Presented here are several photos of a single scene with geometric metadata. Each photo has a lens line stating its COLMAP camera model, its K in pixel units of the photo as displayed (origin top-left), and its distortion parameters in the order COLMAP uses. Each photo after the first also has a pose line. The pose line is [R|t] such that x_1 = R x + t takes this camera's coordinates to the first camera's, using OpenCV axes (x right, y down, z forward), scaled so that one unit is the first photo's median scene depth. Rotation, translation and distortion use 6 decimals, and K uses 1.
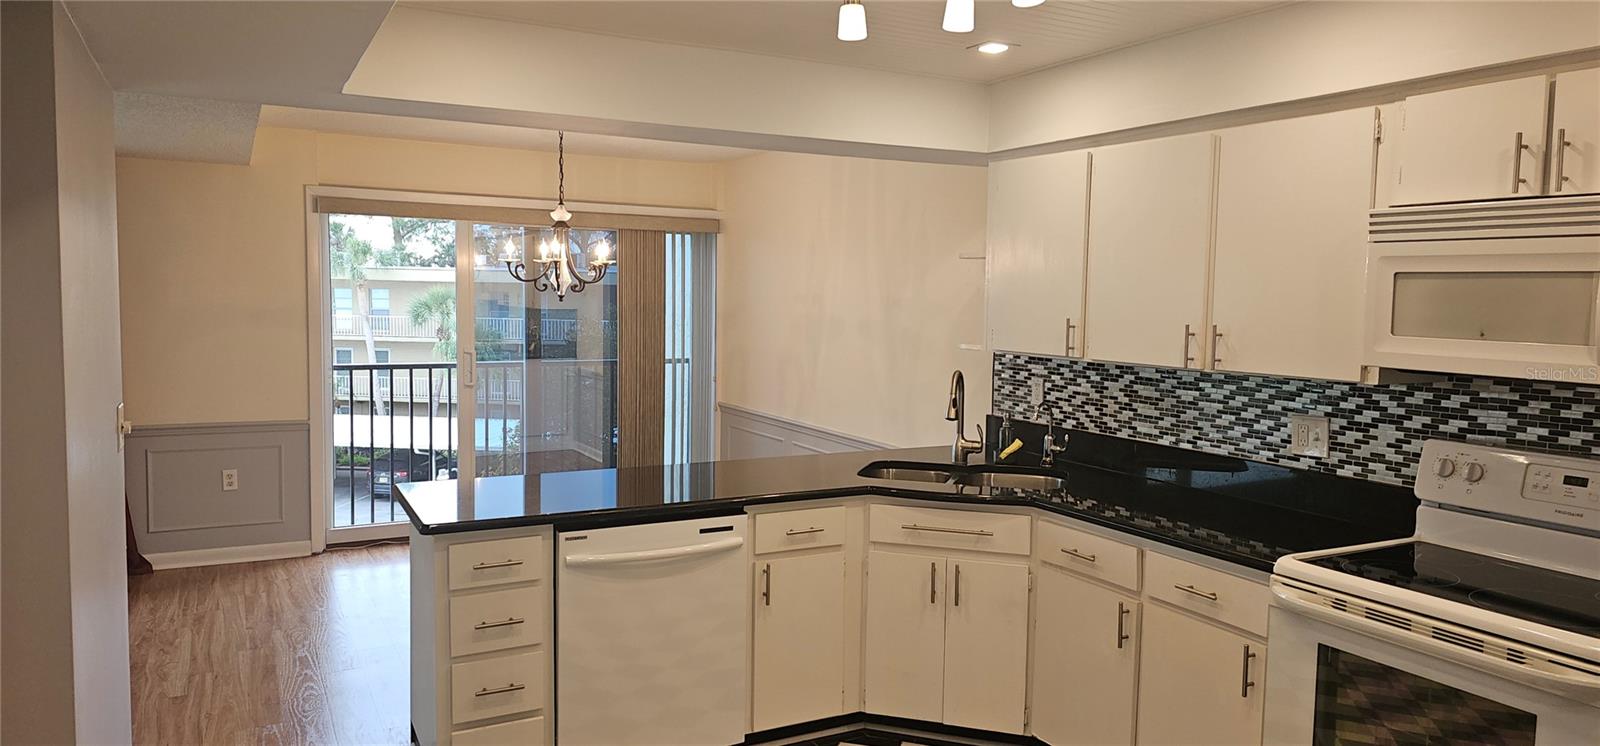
lens RADIAL K [[1073.4, 0, 816.4], [0, 1073.4, 365.9], [0, 0, 1]] dist [0.046969, -0.039713]
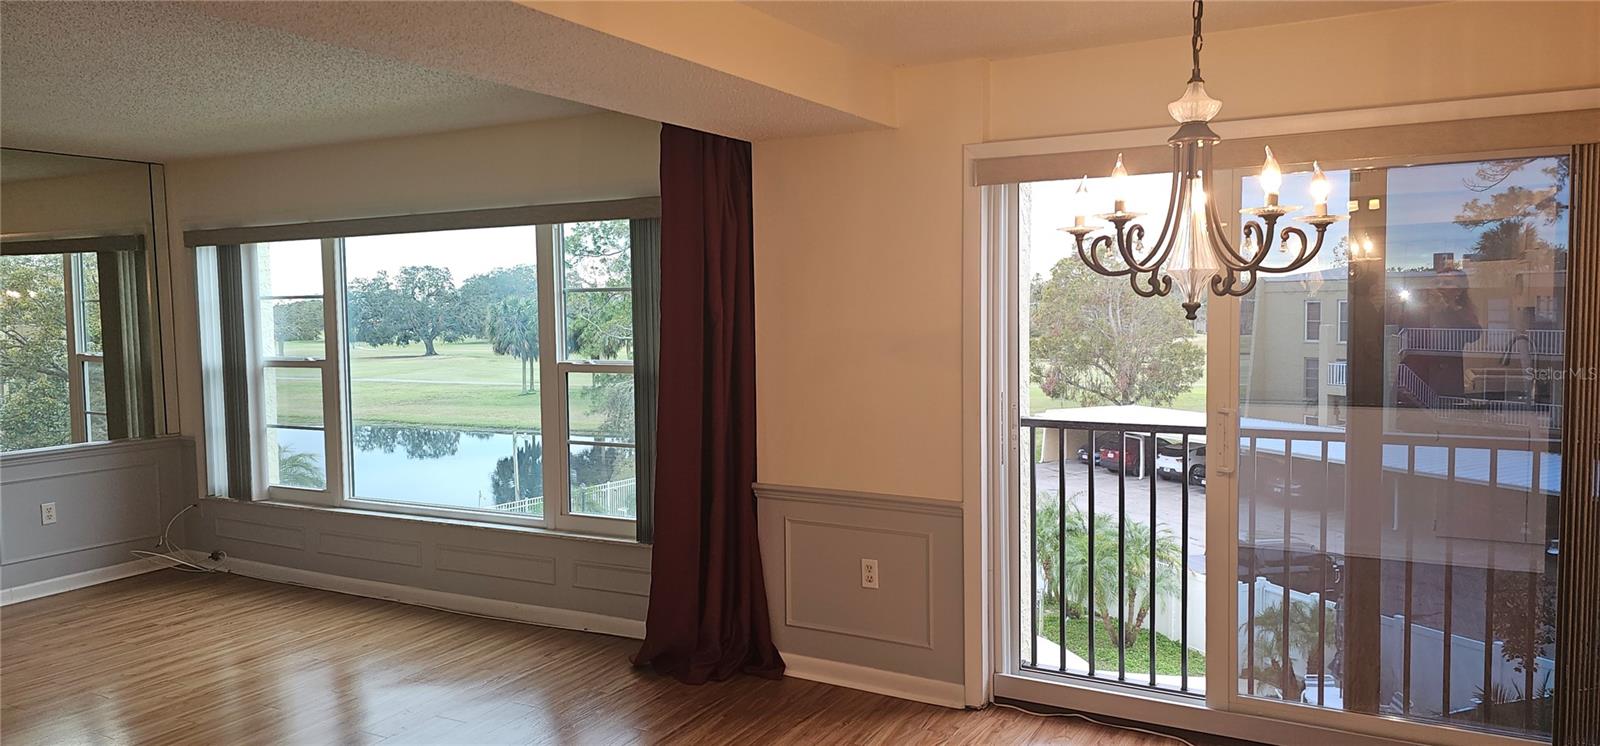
lens RADIAL K [[1073.4, 0, 837.5], [0, 1073.4, 371.1], [0, 0, 1]] dist [0.046969, -0.039713]
pose [[0.554755, 0.040613, -0.831022, 0.042262], [-0.053706, 0.998473, 0.012945, -0.058550], [0.830279, 0.037450, 0.556089, 0.996045]]
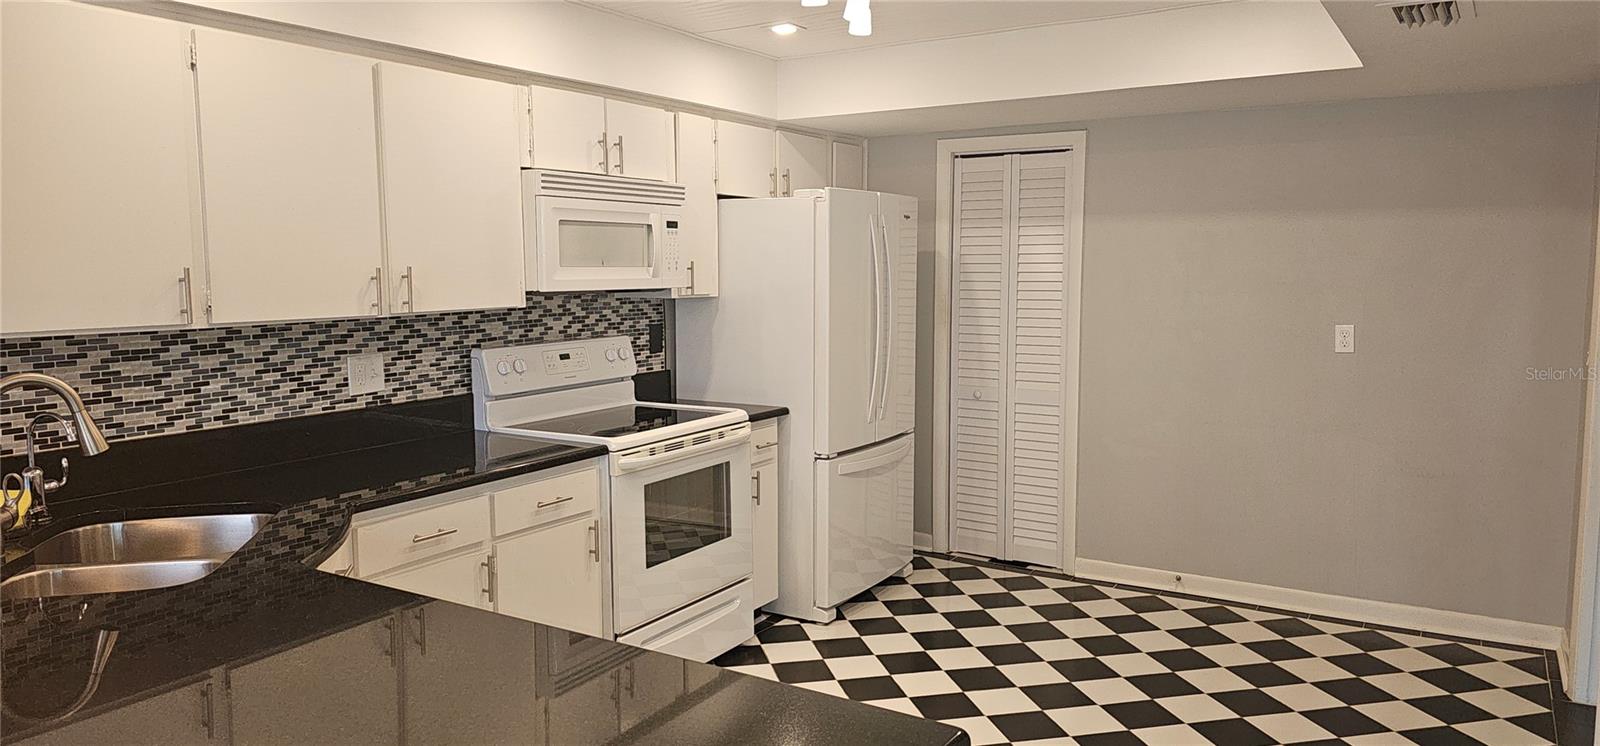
lens RADIAL K [[1073.4, 0, 824.8], [0, 1073.4, 350.3], [0, 0, 1]] dist [0.046969, -0.039713]
pose [[-0.505808, -0.087548, 0.858192, -0.594658], [0.057088, 0.989259, 0.134566, -0.065128], [-0.860755, 0.117057, -0.495377, 1.045629]]
